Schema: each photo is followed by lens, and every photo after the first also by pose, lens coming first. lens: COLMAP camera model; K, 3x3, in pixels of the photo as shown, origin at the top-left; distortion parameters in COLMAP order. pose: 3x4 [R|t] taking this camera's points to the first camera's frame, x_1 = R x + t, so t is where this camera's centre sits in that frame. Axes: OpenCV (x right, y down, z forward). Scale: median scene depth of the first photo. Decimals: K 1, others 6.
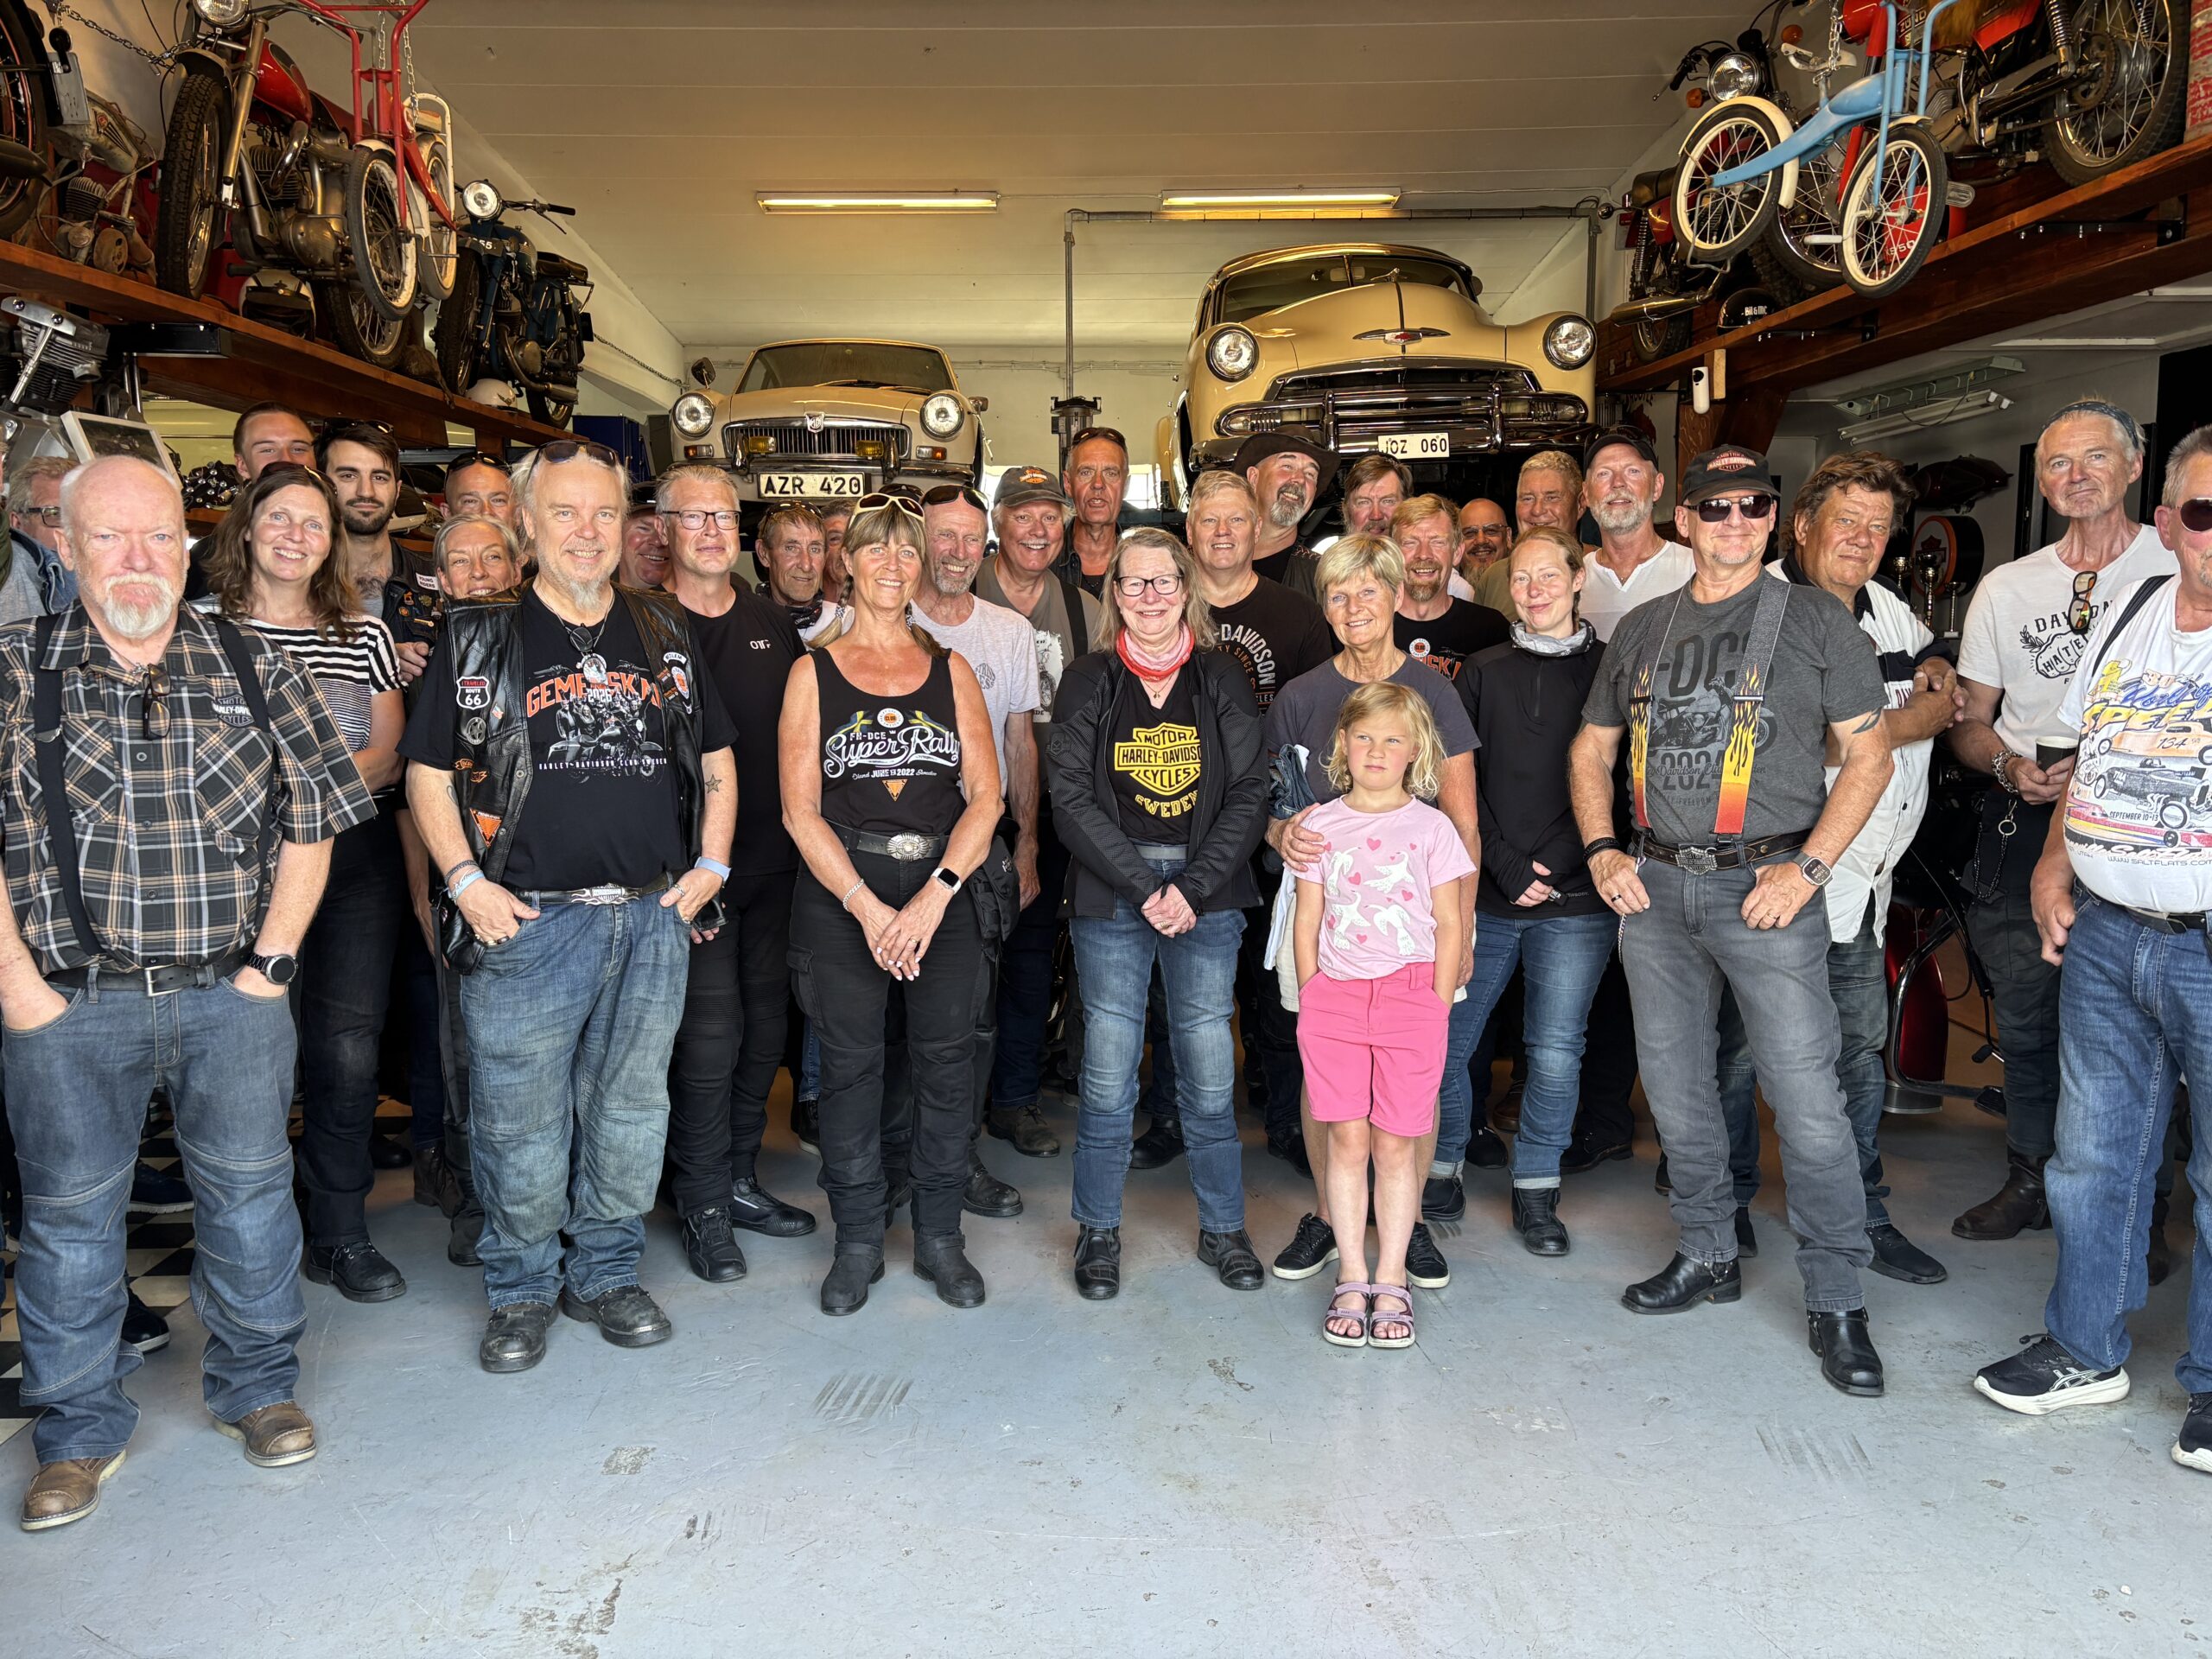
lens RADIAL K [[1661.5, 0, 1112.2], [0, 1661.5, 822.1], [0, 0, 1]] dist [0.039212, -0.038718]
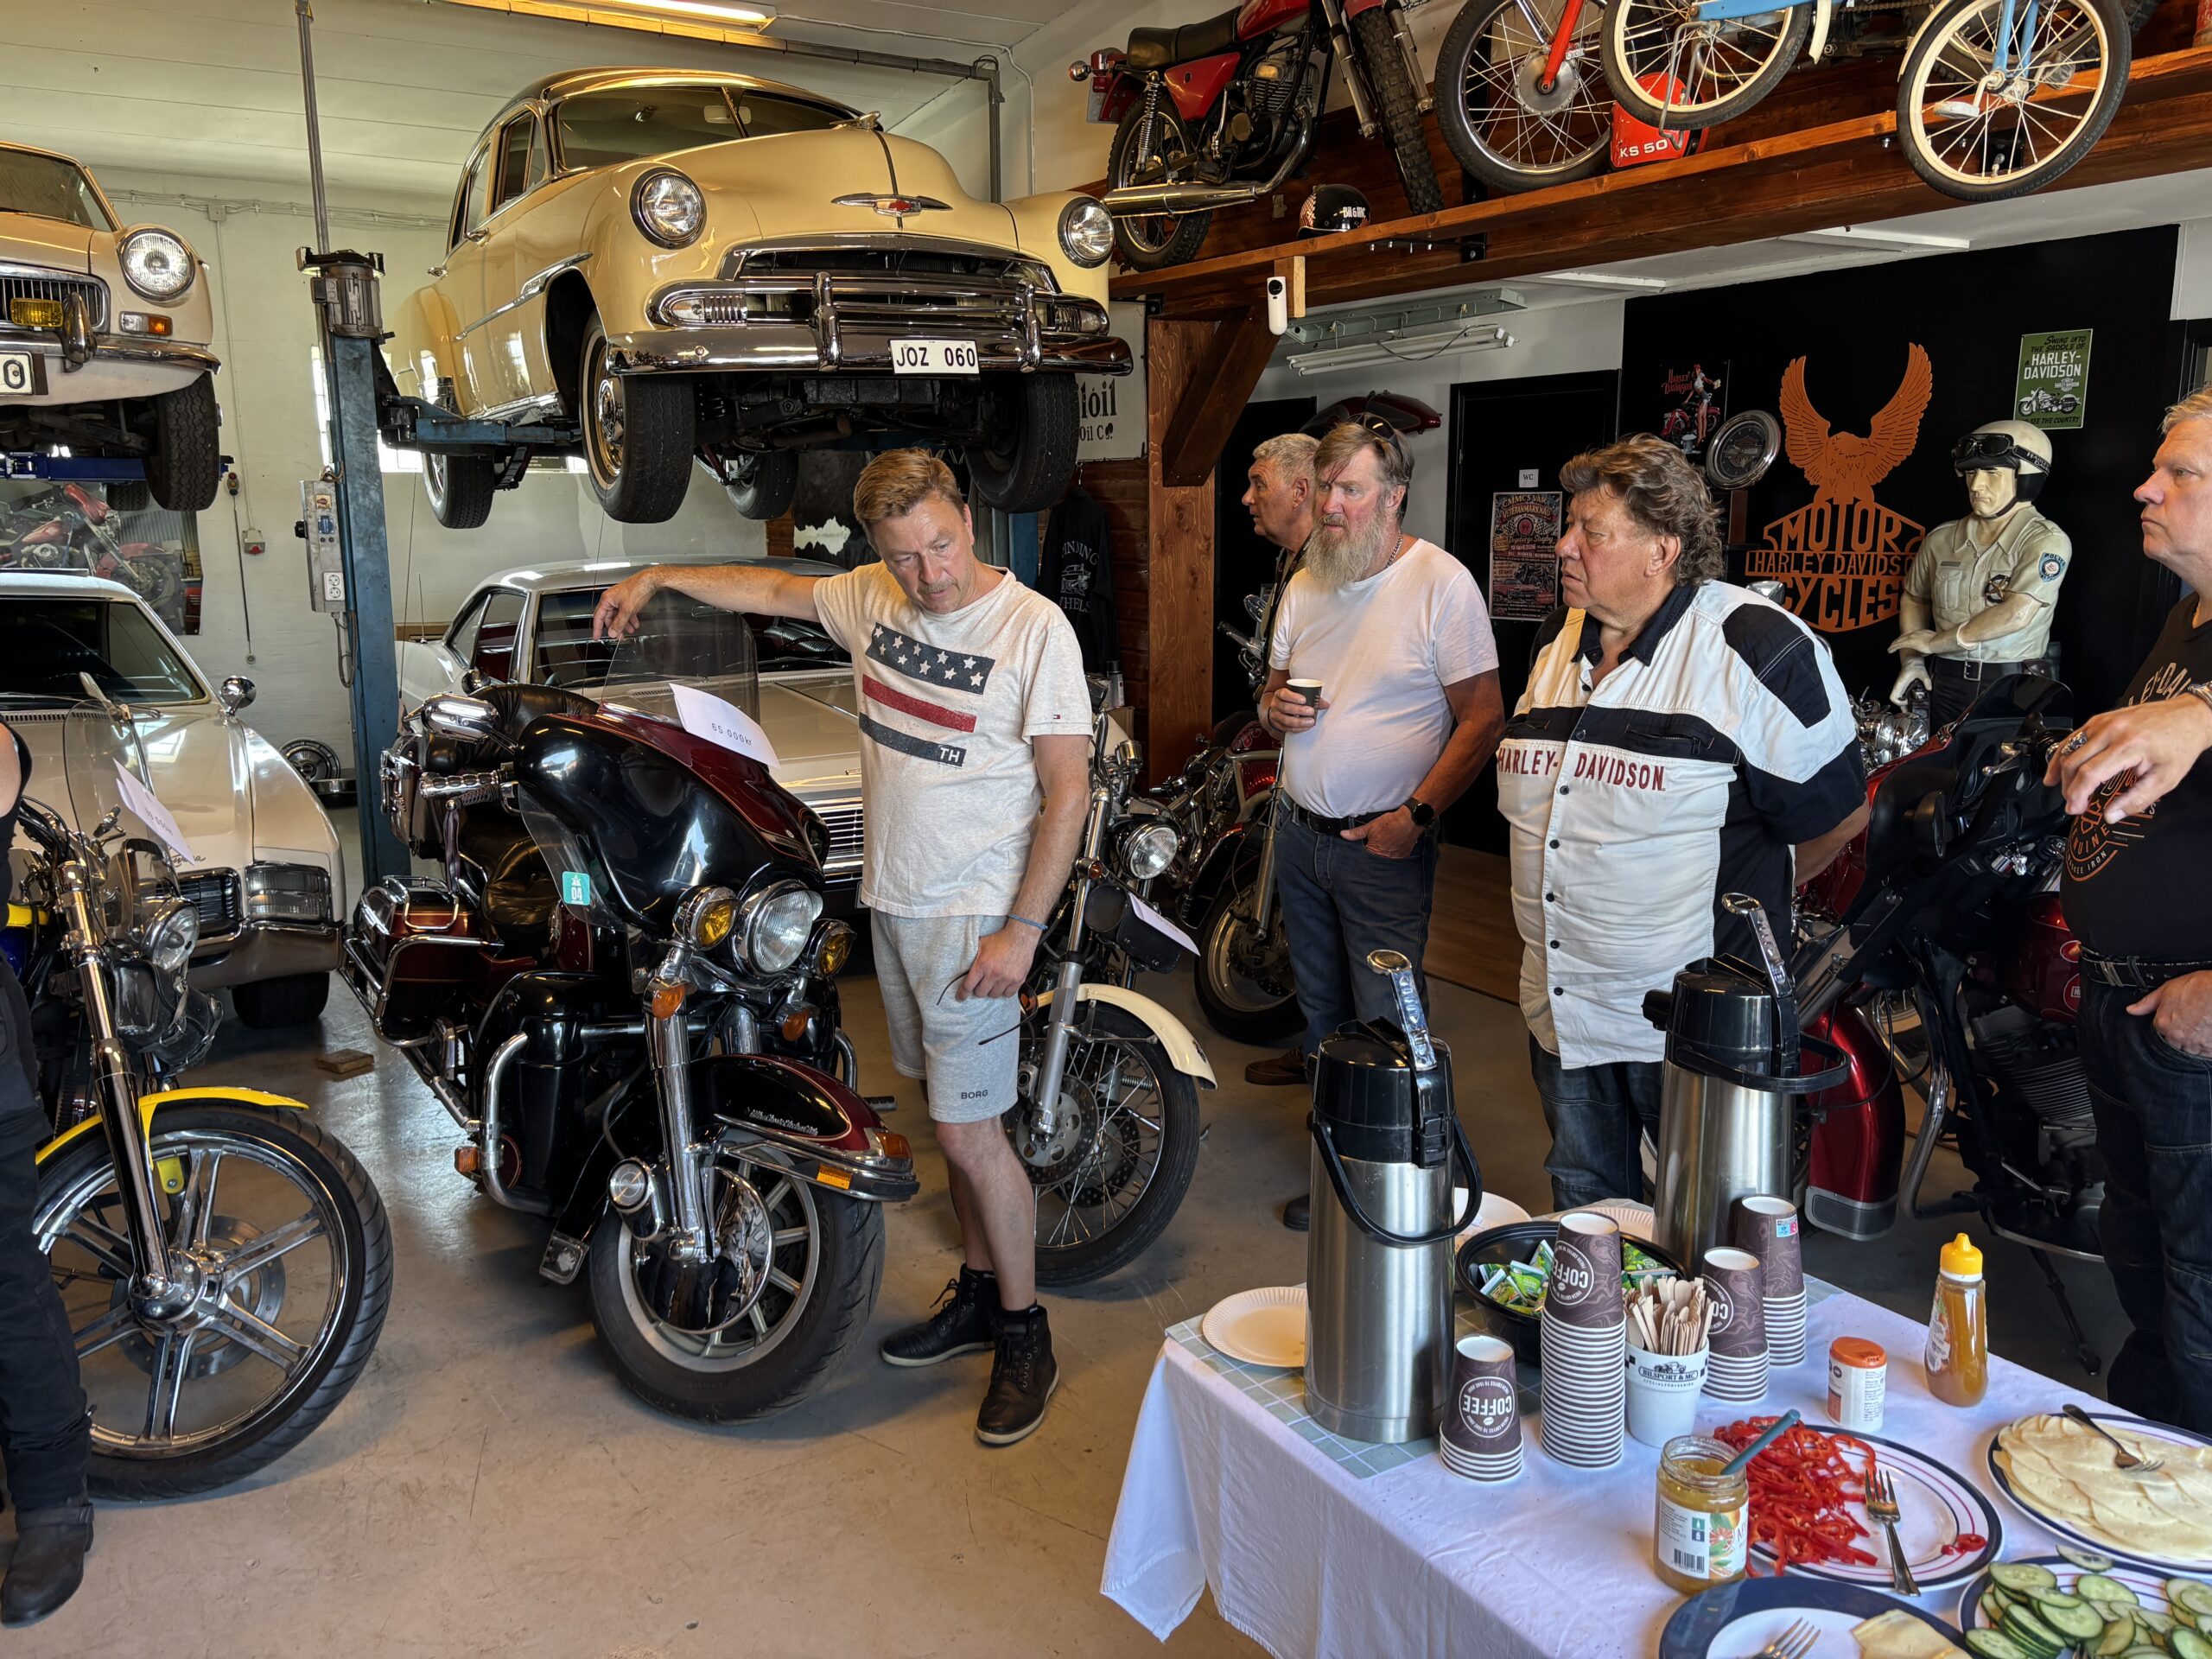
lens RADIAL K [[1661.5, 0, 1112.2], [0, 1661.5, 822.1], [0, 0, 1]] dist [0.039212, -0.038718]
pose [[0.865070, -0.091271, 0.493279, -0.211286], [0.061902, 0.995216, 0.075584, -0.107450], [-0.497818, -0.034850, 0.866581, 0.472081]]
